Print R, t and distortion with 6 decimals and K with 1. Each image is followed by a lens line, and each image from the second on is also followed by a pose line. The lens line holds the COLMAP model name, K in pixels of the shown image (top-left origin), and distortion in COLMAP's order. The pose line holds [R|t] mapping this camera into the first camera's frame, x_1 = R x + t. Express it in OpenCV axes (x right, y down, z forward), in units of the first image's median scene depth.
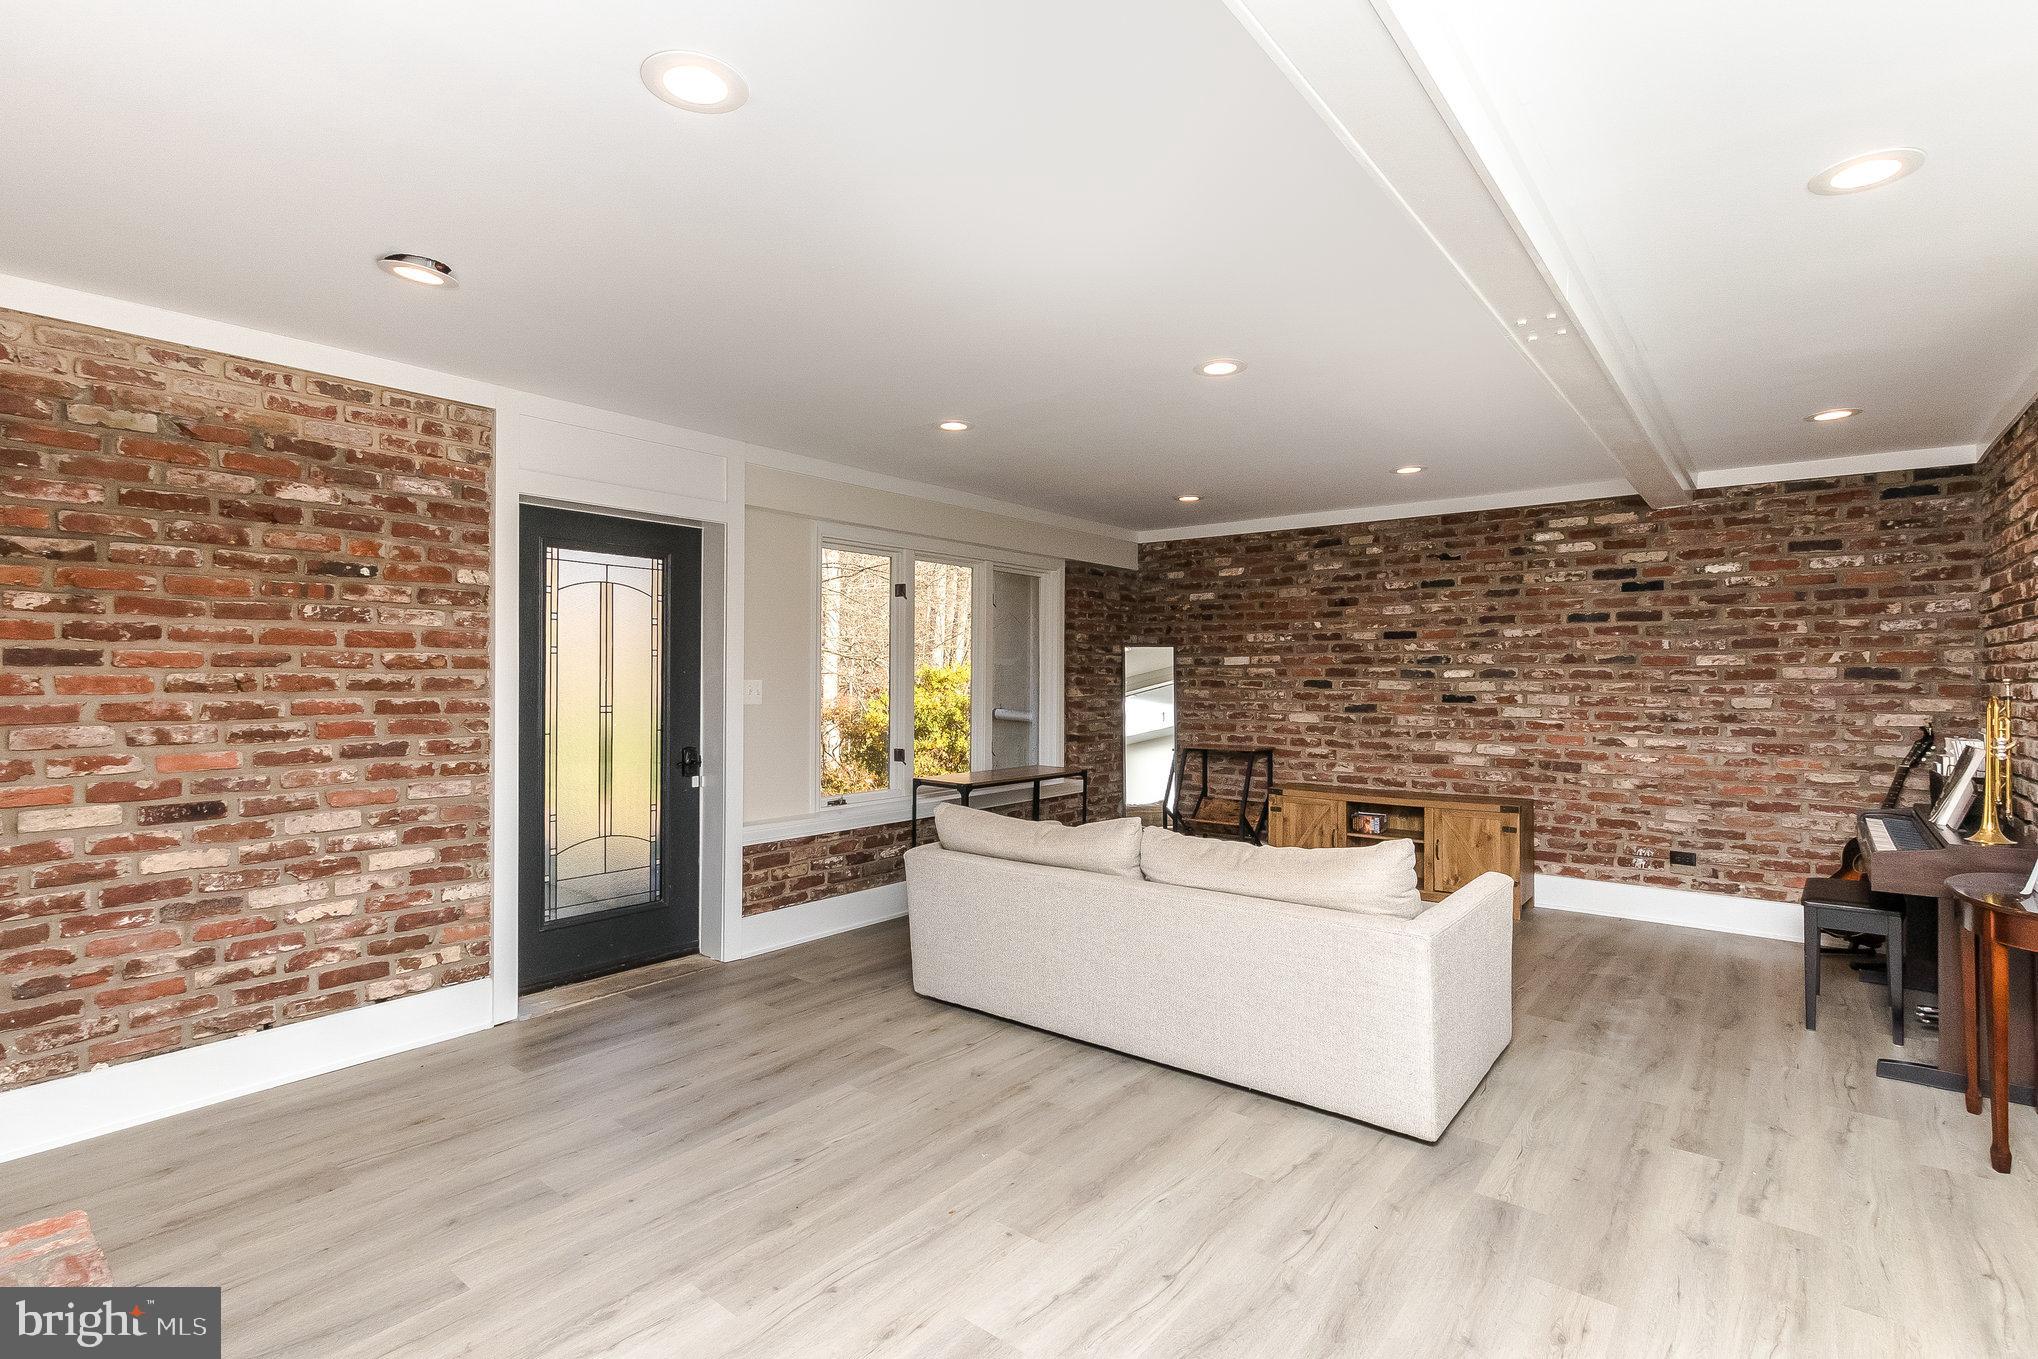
lens RADIAL K [[949.5, 0, 1019.0], [0, 949.5, 679.5], [0, 0, 1]] dist [-0.000450, -0.000264]
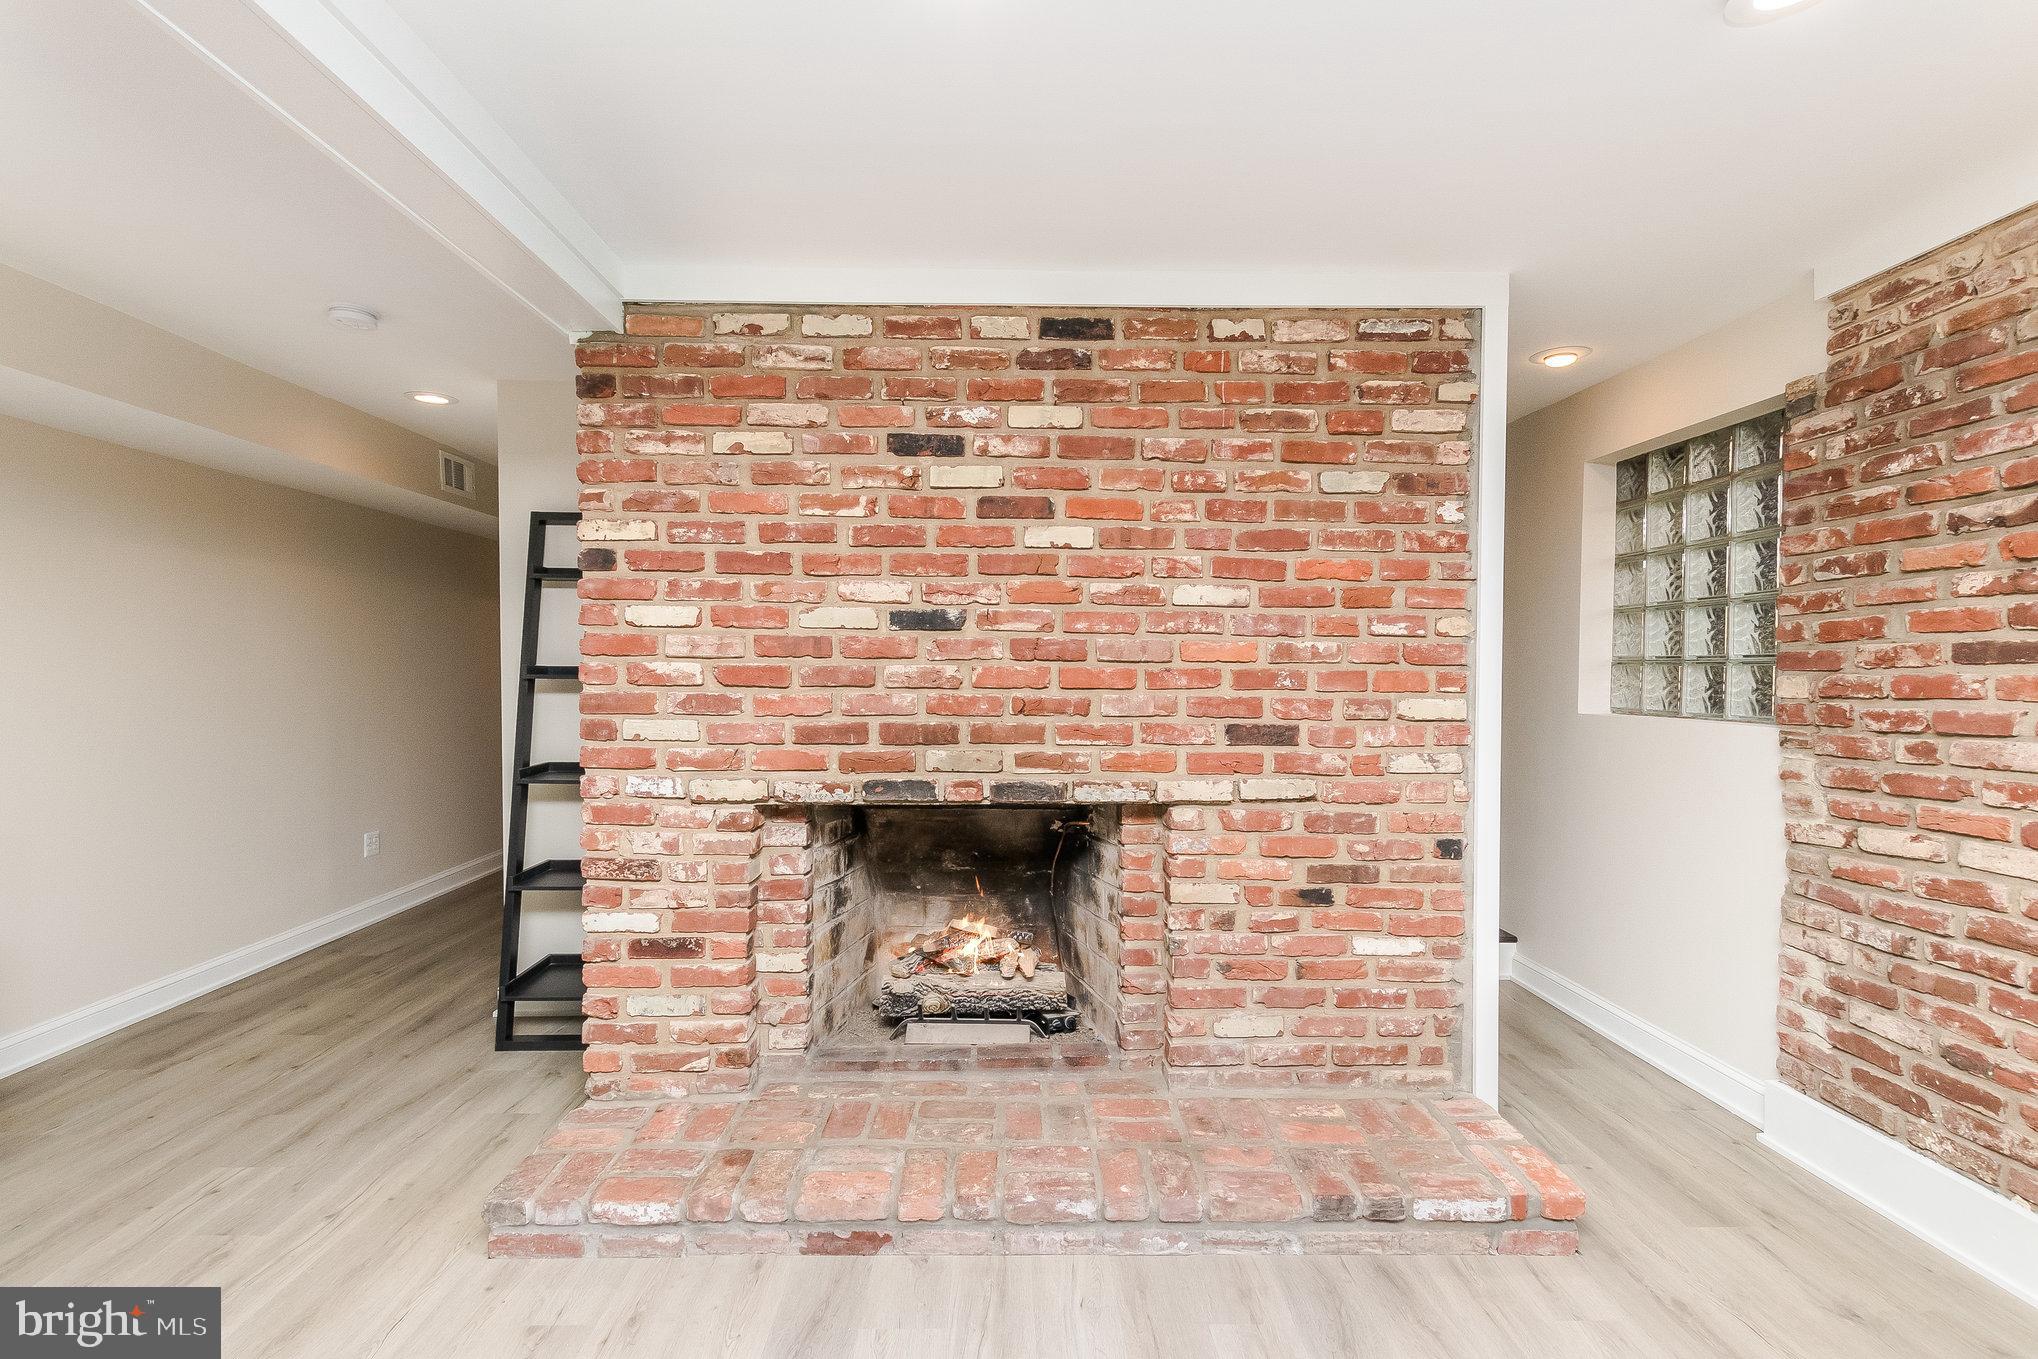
lens RADIAL K [[934.5, 0, 1019.0], [0, 934.5, 679.5], [0, 0, 1]] dist [0.000789, -0.000170]
pose [[-0.760054, 0.012422, -0.649742, 0.099923], [-0.008405, 0.999546, 0.028942, -0.016773], [0.649806, 0.027459, -0.759604, 1.062987]]
